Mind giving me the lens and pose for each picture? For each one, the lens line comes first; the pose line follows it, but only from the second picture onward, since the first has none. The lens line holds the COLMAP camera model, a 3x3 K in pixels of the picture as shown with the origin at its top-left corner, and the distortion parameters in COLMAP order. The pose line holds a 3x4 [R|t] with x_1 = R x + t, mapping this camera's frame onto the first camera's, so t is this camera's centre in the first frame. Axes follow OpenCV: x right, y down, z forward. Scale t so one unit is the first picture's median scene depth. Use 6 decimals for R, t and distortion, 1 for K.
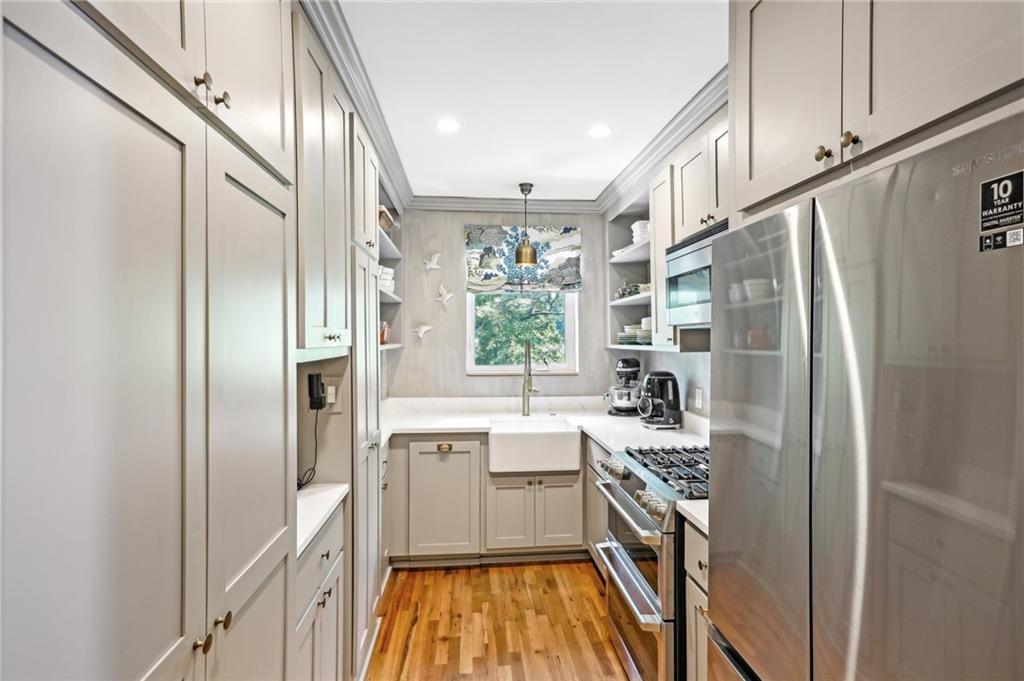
lens RADIAL K [[474.6, 0, 512.8], [0, 474.6, 344.5], [0, 0, 1]] dist [-0.021511, 0.006034]
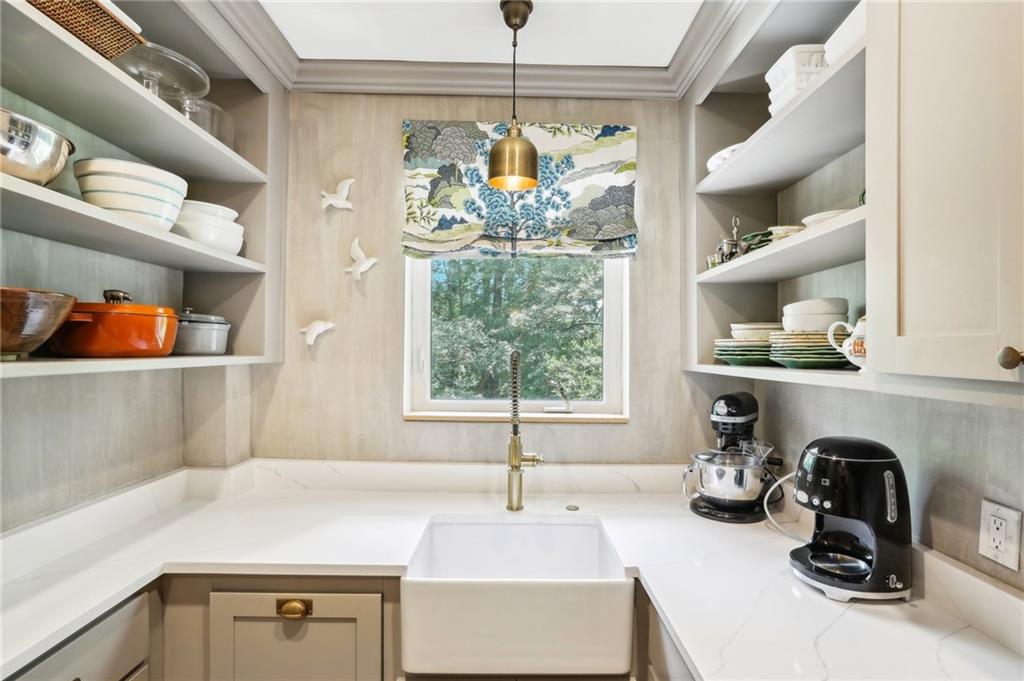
lens RADIAL K [[474.6, 0, 509.3], [0, 474.6, 356.9], [0, 0, 1]] dist [-0.021511, 0.006034]
pose [[0.994521, 0.016143, -0.103279, 0.067434], [-0.015999, 0.999870, 0.002220, -0.004993], [0.103301, -0.000556, 0.994650, 0.511327]]
